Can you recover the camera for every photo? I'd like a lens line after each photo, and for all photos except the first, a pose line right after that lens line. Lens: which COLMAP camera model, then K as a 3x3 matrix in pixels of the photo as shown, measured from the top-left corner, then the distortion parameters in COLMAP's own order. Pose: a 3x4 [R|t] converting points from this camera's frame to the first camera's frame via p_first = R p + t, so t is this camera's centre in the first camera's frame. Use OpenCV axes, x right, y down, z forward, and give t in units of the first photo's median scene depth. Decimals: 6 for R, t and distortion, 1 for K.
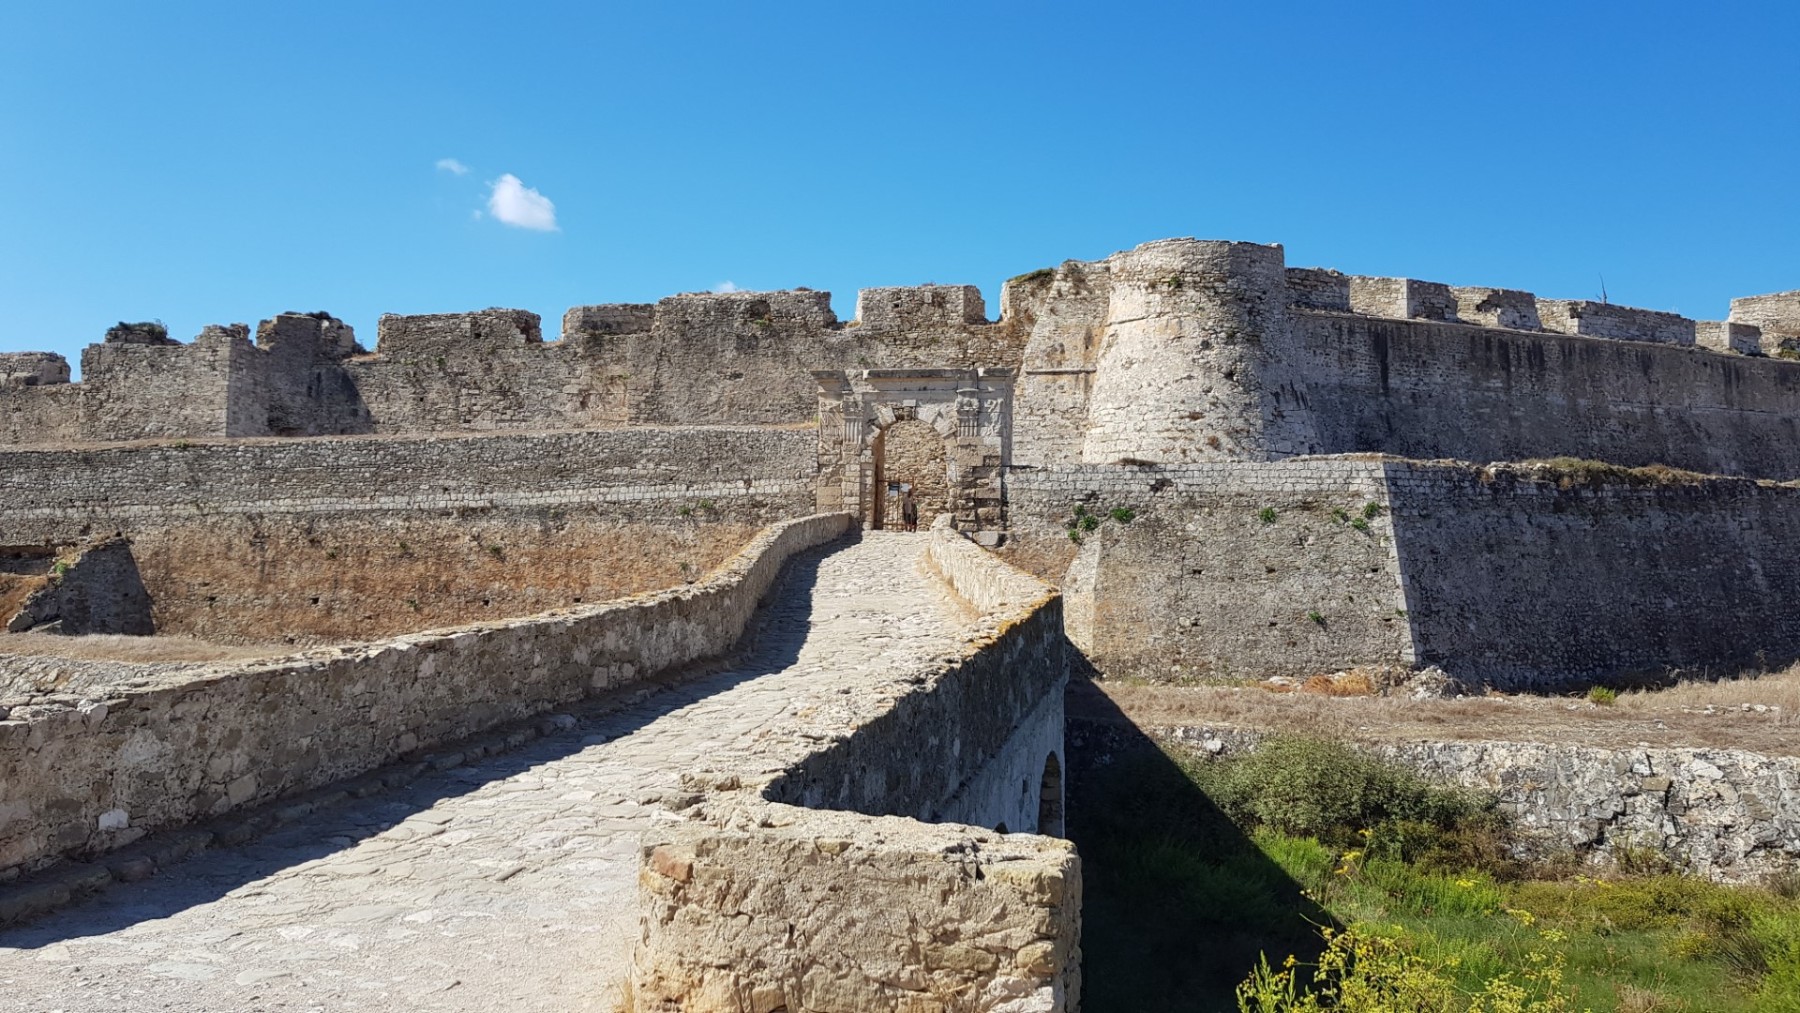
lens RADIAL K [[1353.9, 0, 904.1], [0, 1353.9, 473.8], [0, 0, 1]] dist [0.094957, -0.006658]
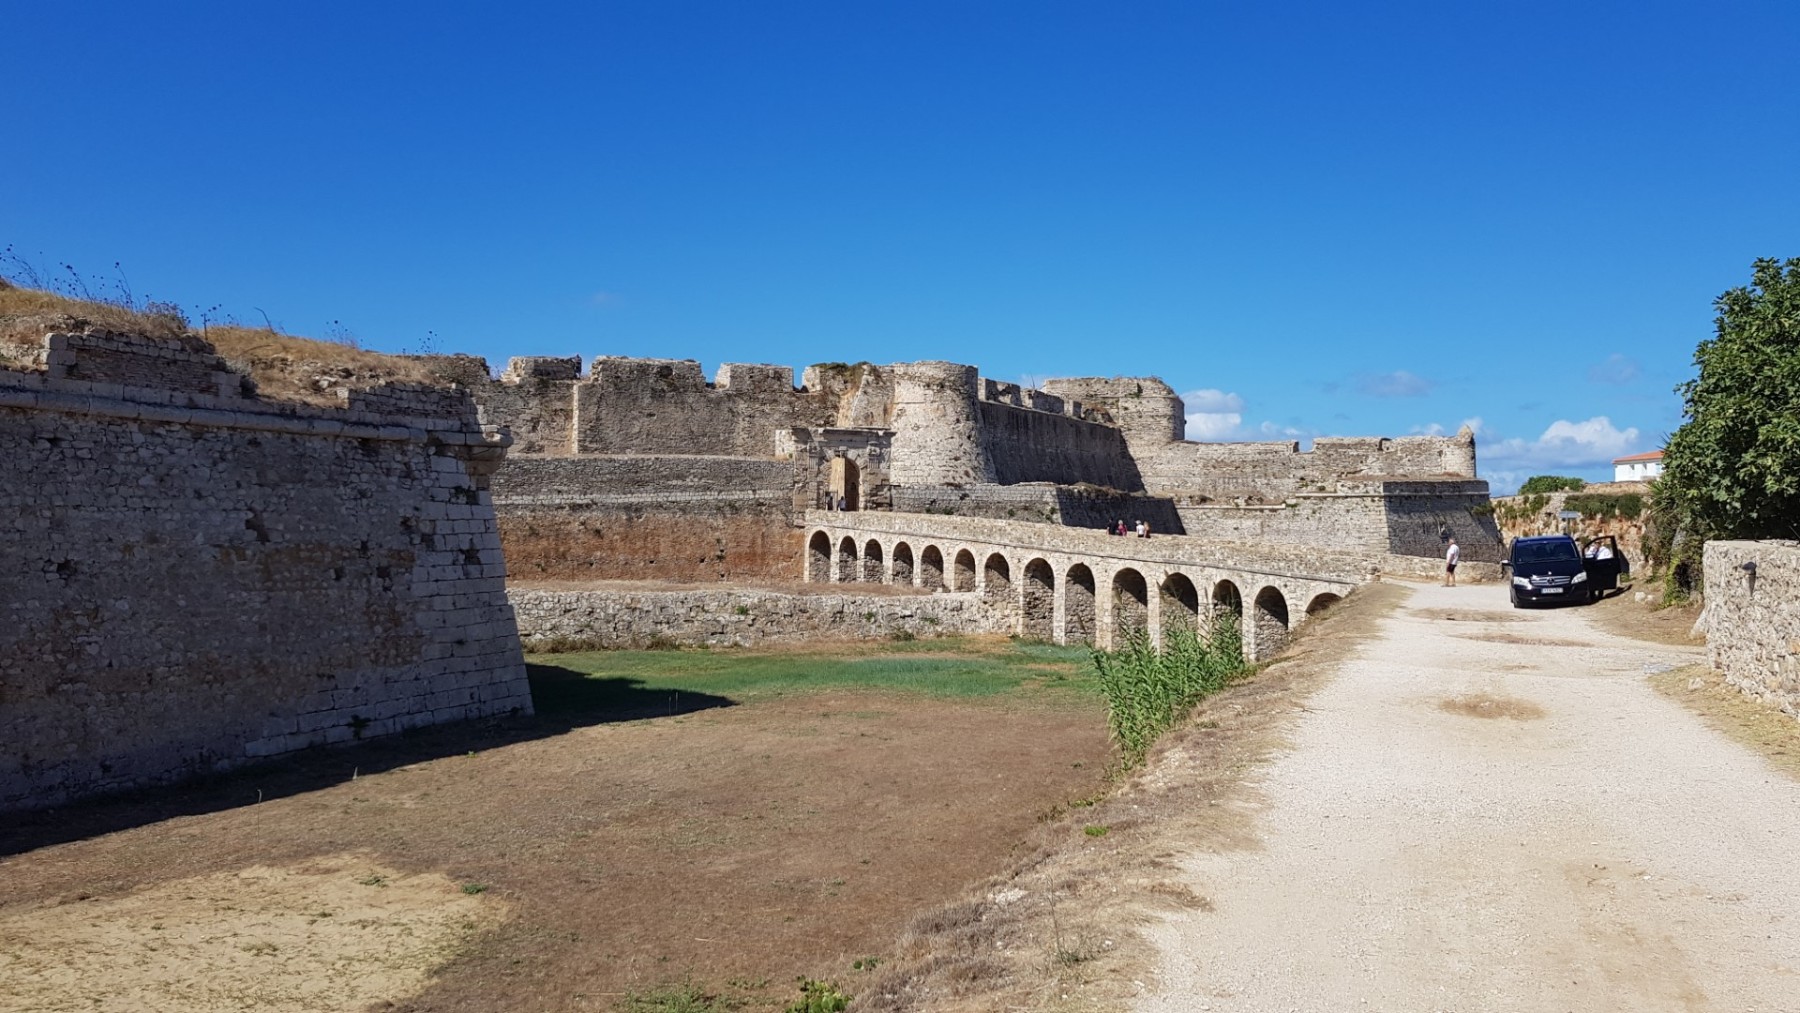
lens RADIAL K [[1353.9, 0, 915.9], [0, 1353.9, 493.7], [0, 0, 1]] dist [0.094957, -0.006658]
pose [[0.807644, 0.011837, 0.589552, -0.915759], [-0.033804, 0.999084, 0.026251, -0.040422], [-0.588701, -0.041131, 0.807304, -0.475248]]
